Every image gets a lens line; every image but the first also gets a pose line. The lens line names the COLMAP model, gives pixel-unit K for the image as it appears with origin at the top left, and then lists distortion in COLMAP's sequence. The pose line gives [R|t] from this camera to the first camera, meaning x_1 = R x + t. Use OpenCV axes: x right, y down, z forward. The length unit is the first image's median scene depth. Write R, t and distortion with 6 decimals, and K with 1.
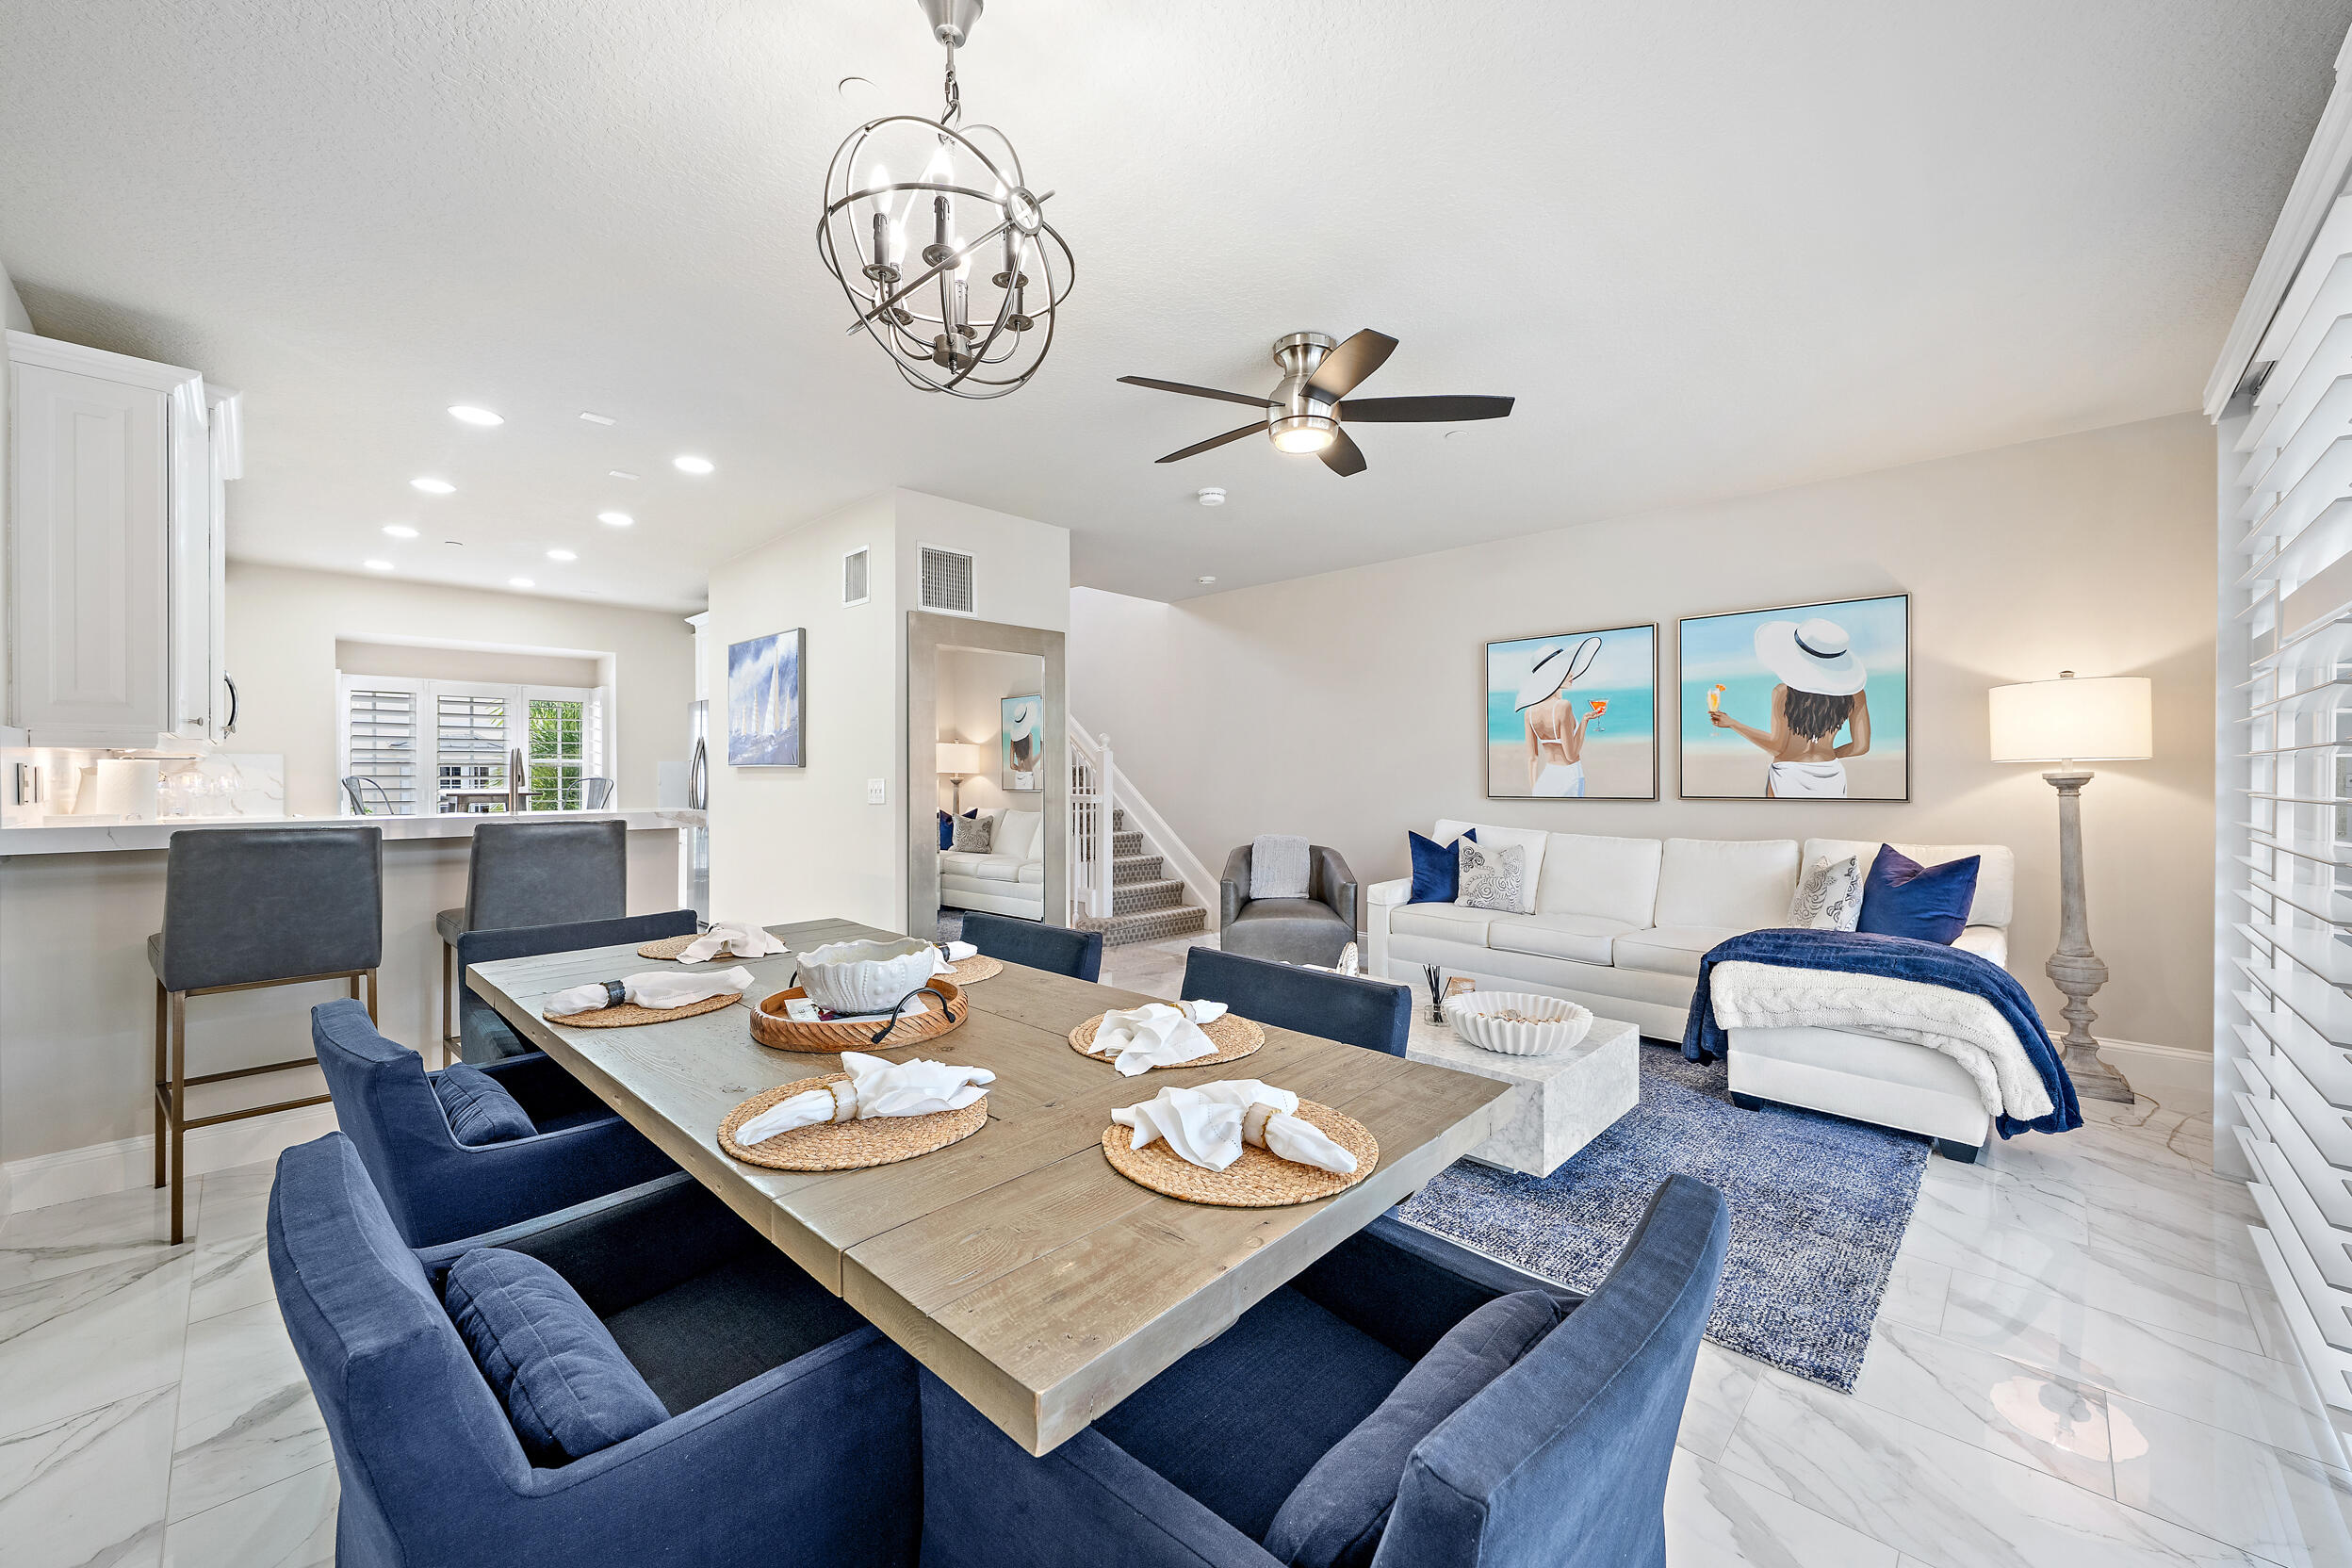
lens RADIAL K [[890.5, 0, 1178.2], [0, 890.5, 776.8], [0, 0, 1]] dist [0.001068, 0.000199]
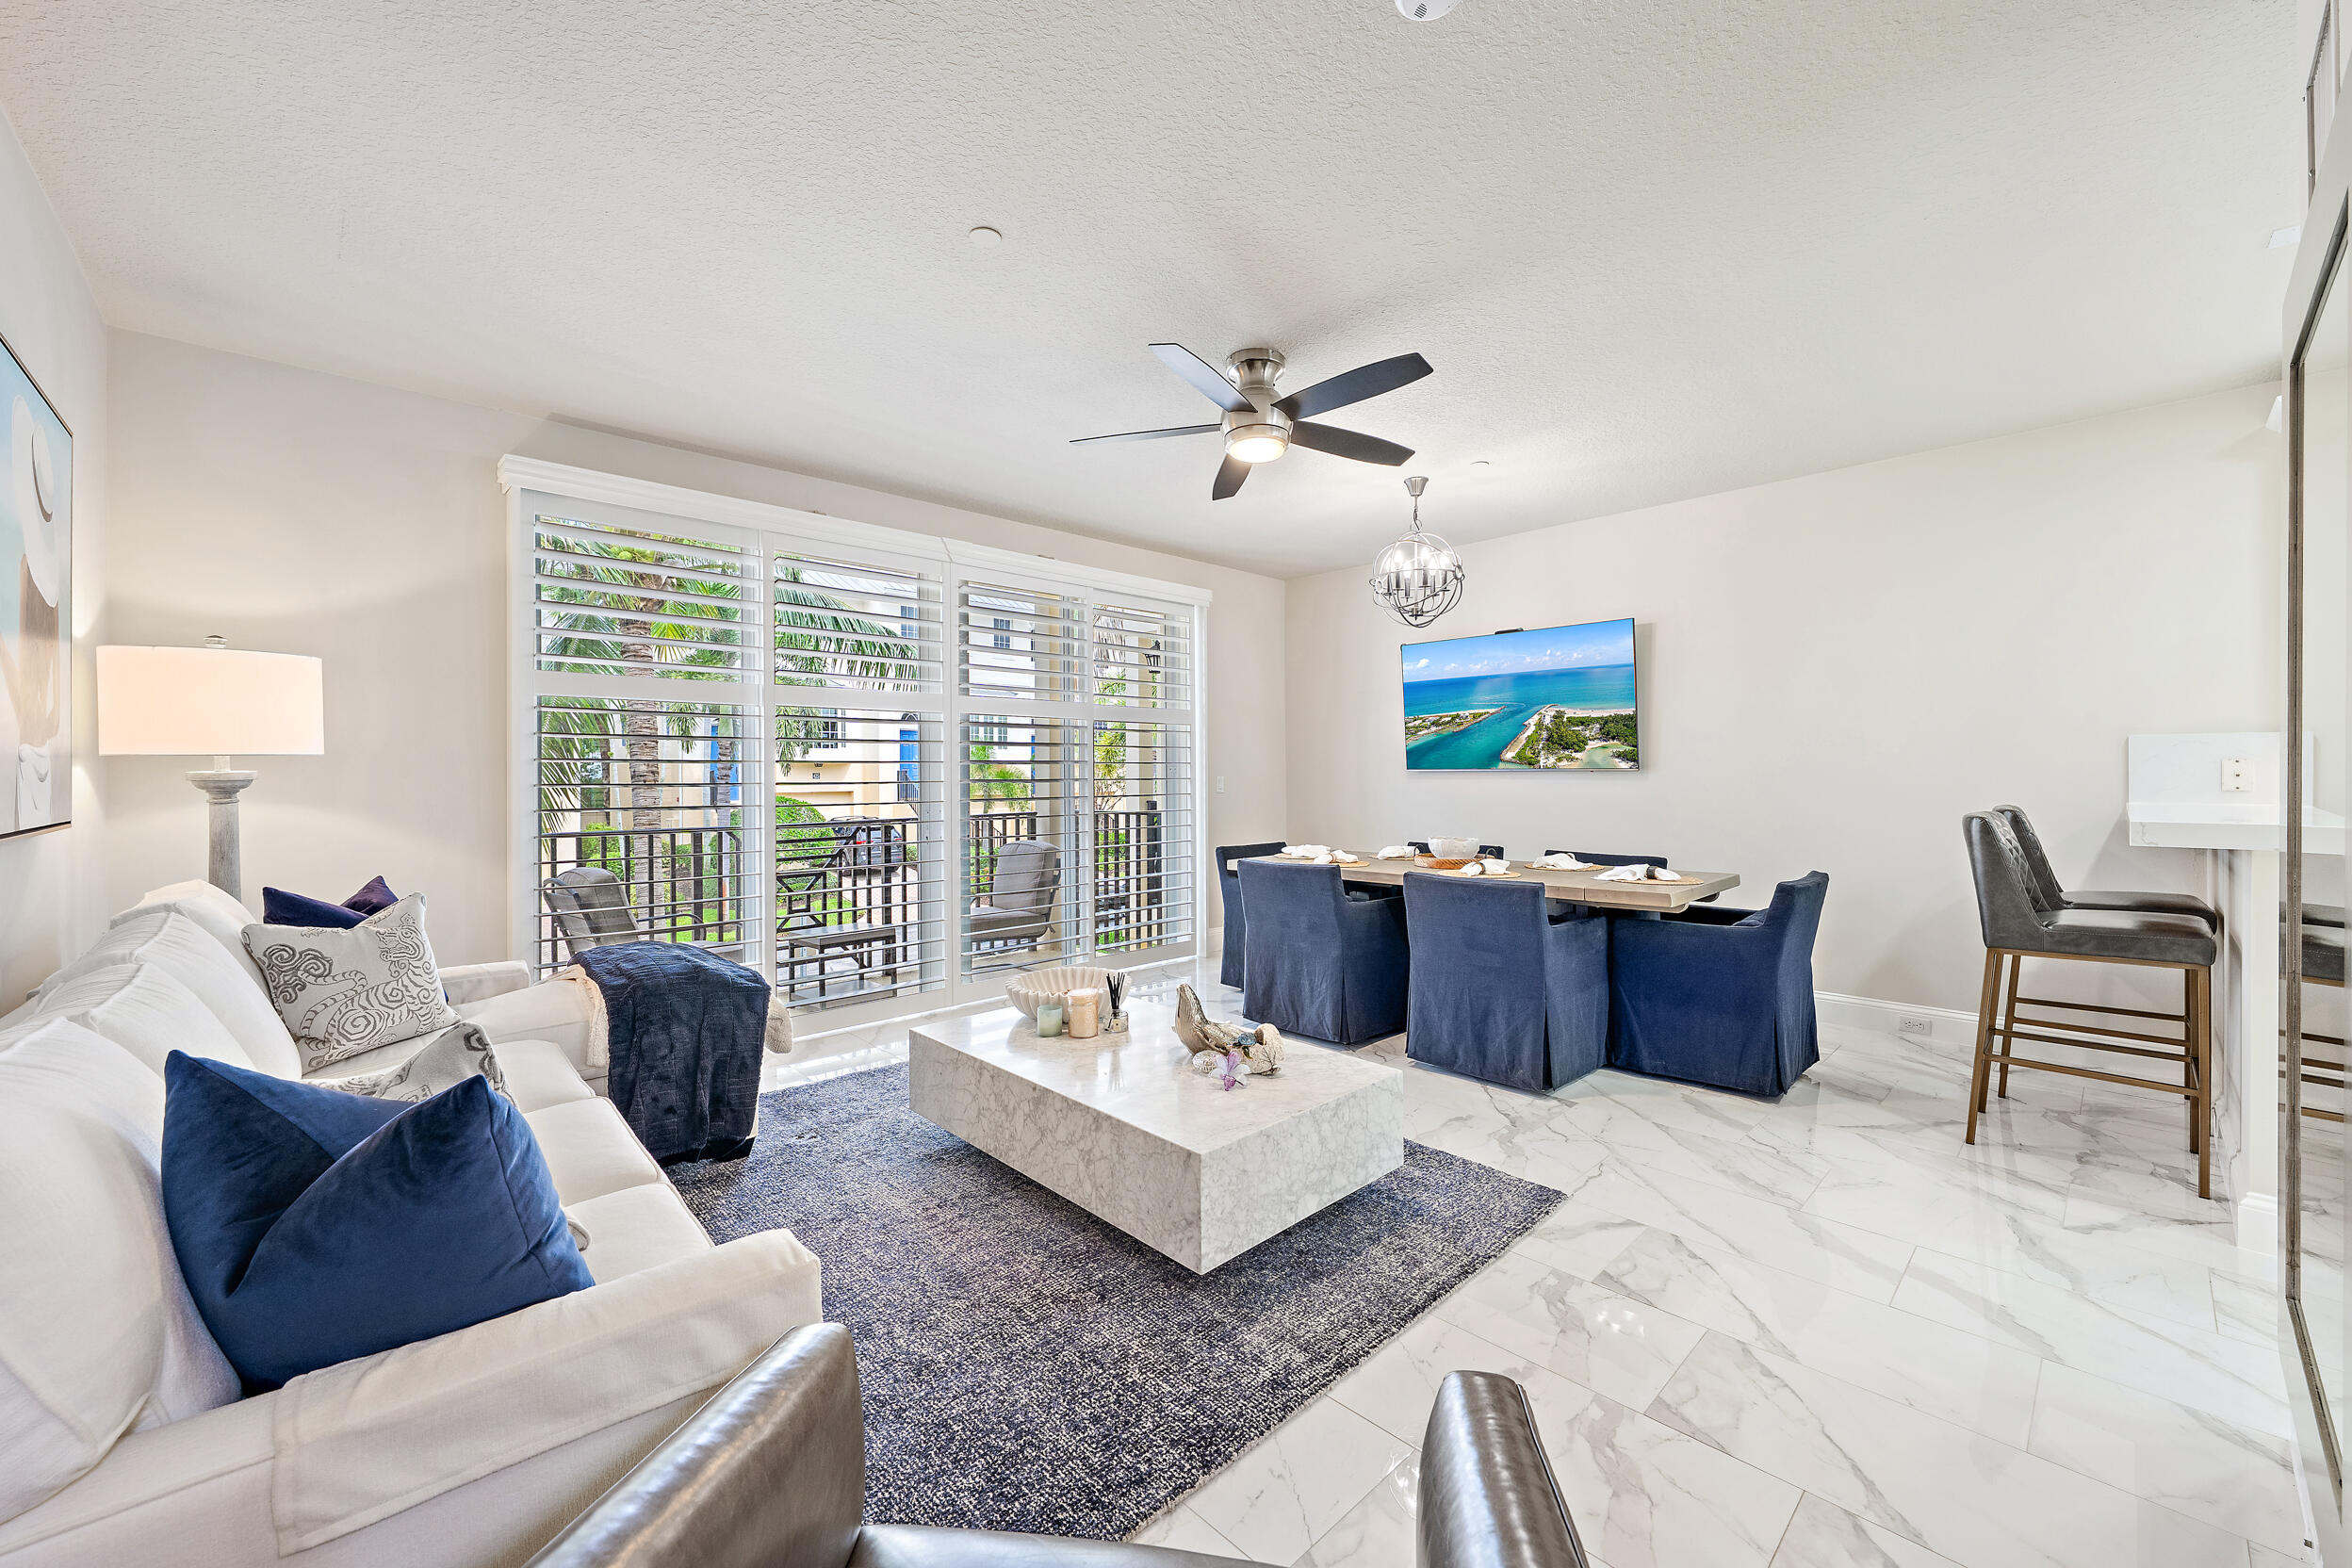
lens RADIAL K [[910.7, 0, 1176.0], [0, 910.7, 784.0], [0, 0, 1]] dist [-0.000933, 0.000180]
pose [[-0.998800, 0.003578, 0.048849, 0.143629], [0.004289, 0.999886, 0.014444, -0.002617], [-0.048792, 0.014636, -0.998702, 1.614067]]
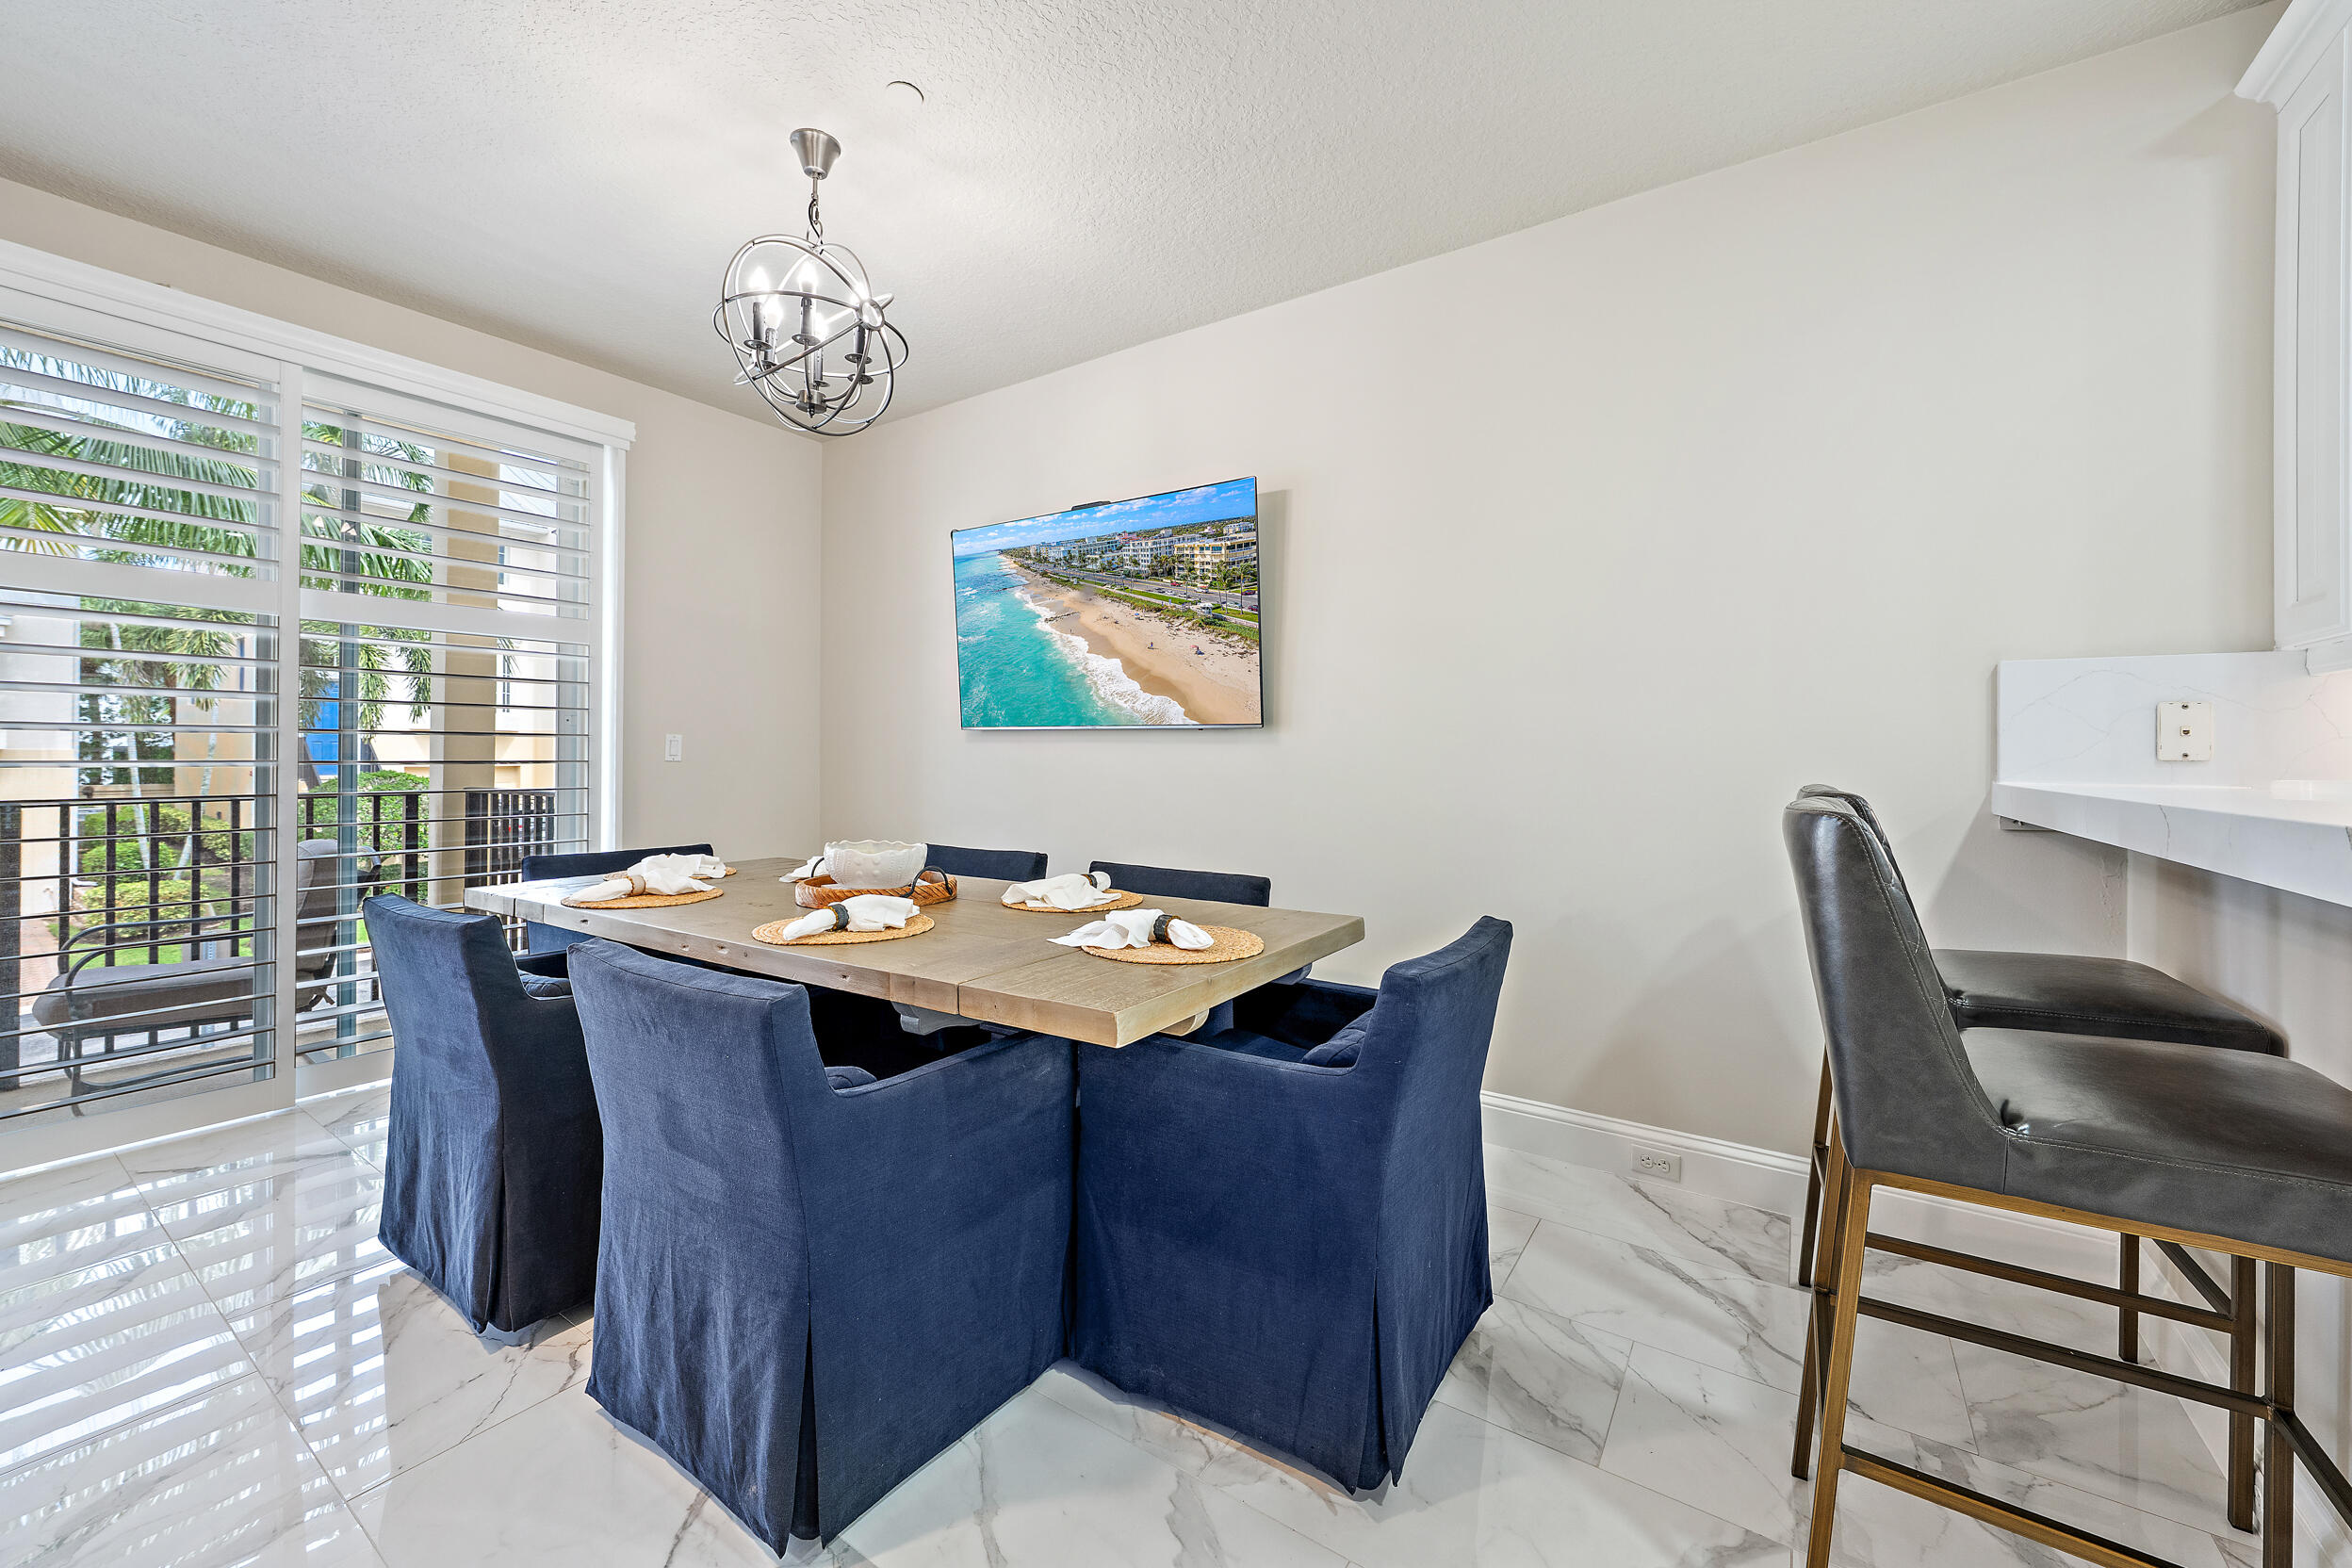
lens RADIAL K [[934.5, 0, 1170.1], [0, 934.5, 754.6], [0, 0, 1]] dist [-0.000773, 0.000044]
pose [[-0.985871, -0.010387, -0.167184, -0.241278], [-0.011195, 0.999930, 0.003895, 0.022059], [0.167132, 0.005712, -0.985918, 1.068313]]
